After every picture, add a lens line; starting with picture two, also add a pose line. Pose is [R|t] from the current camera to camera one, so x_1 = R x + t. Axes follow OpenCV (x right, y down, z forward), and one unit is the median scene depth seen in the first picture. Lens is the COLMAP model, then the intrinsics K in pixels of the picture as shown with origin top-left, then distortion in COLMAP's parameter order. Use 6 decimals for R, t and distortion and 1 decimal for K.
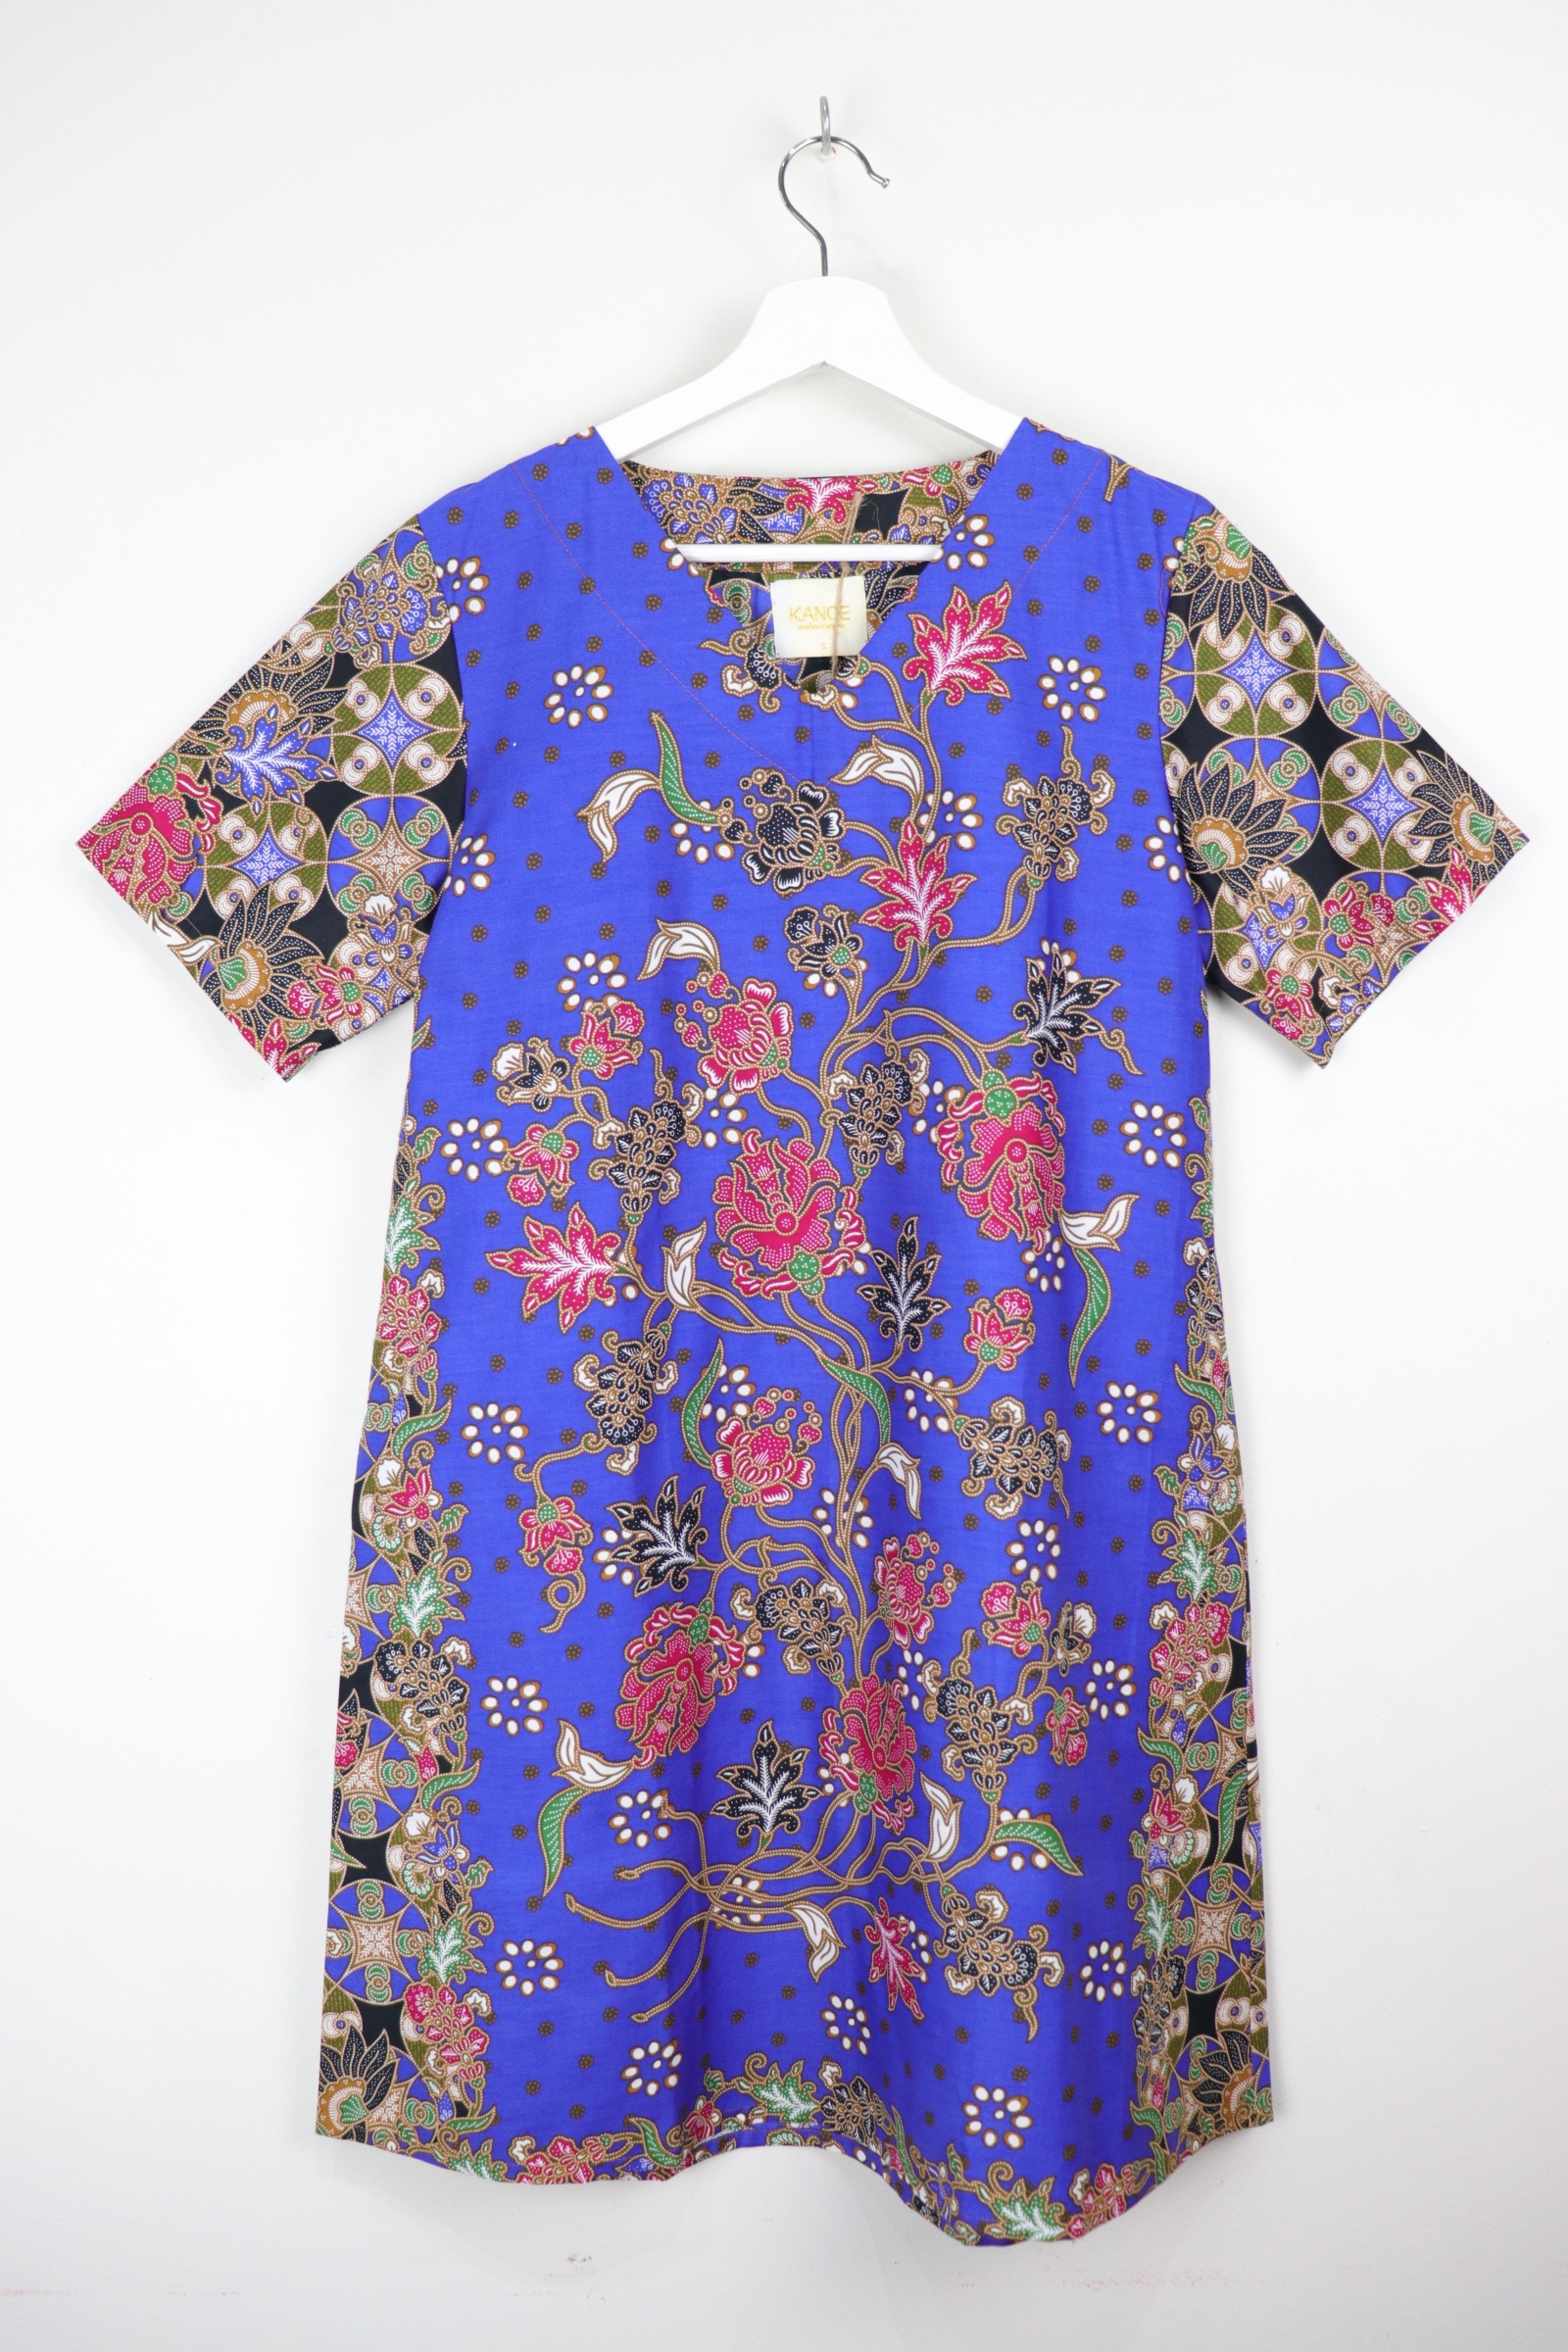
lens RADIAL K [[1987.4, 0, 775.5], [0, 1987.4, 1170.0], [0, 0, 1]] dist [-0.185403, 0.181513]
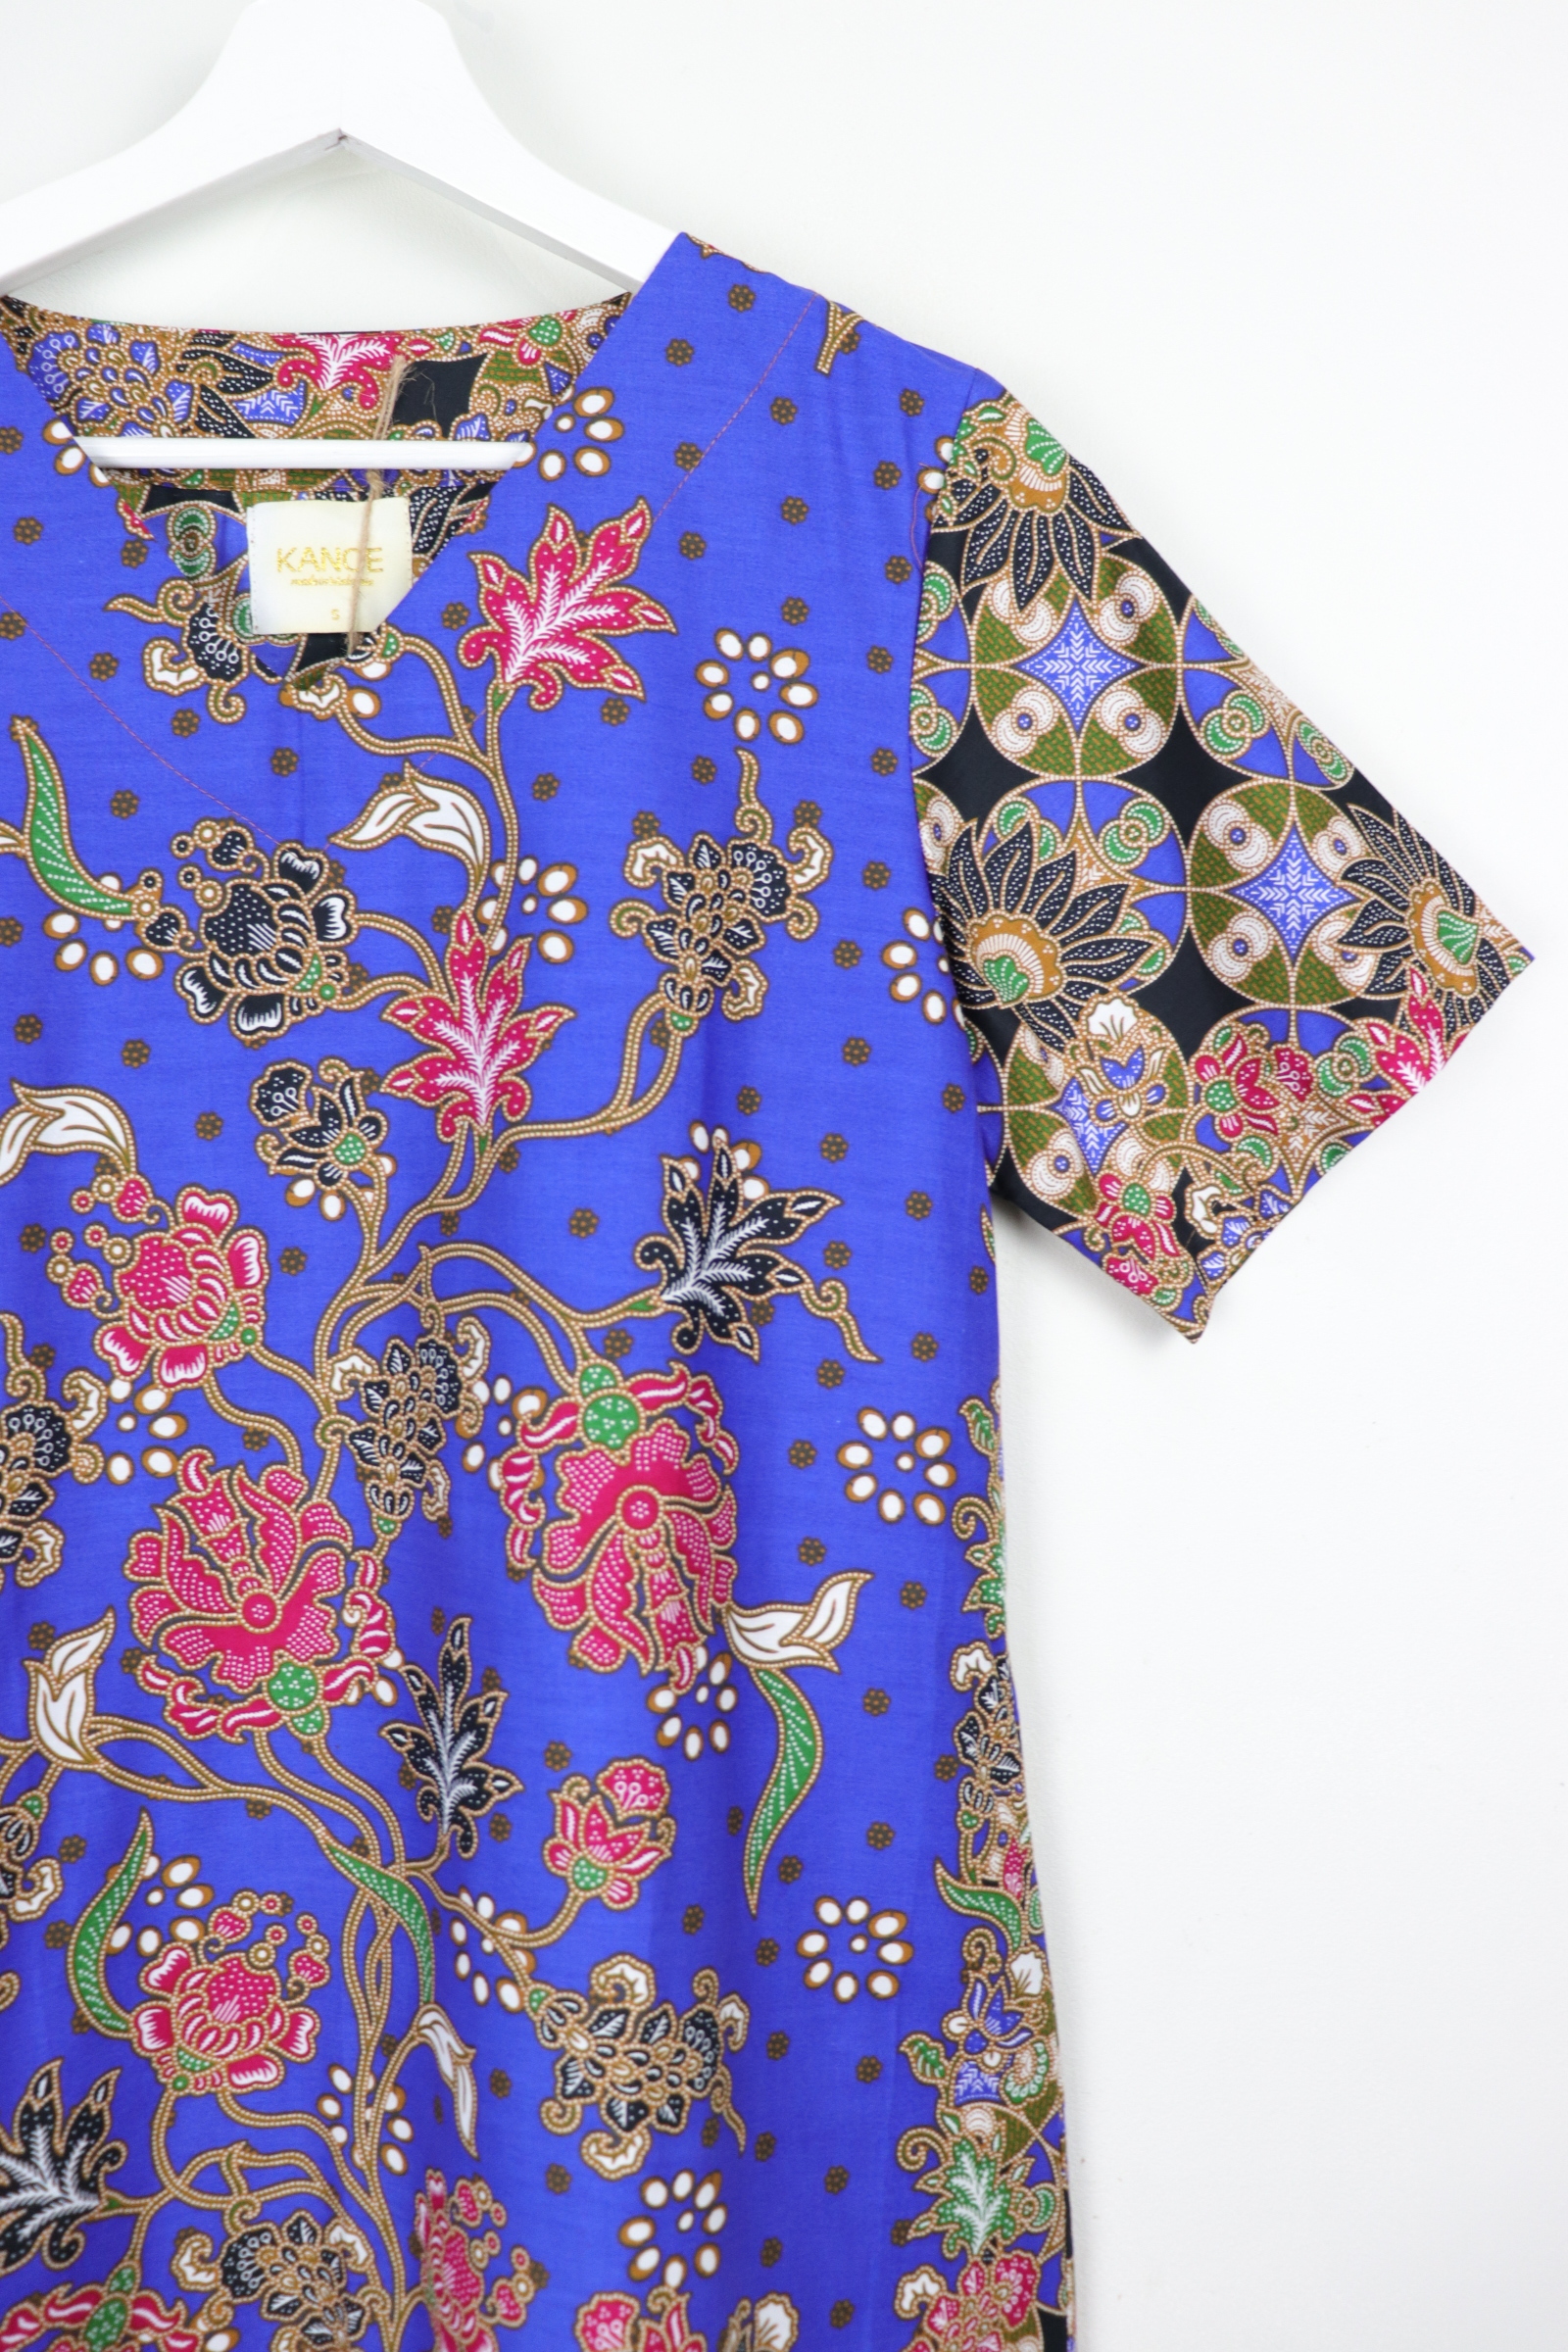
lens RADIAL K [[1987.4, 0, 775.5], [0, 1987.4, 1170.0], [0, 0, 1]] dist [-0.185403, 0.181513]
pose [[0.997418, 0.008530, 0.071300, 0.115720], [-0.003186, 0.997198, -0.074733, -0.060487], [-0.071738, 0.074313, 0.994651, 0.431863]]
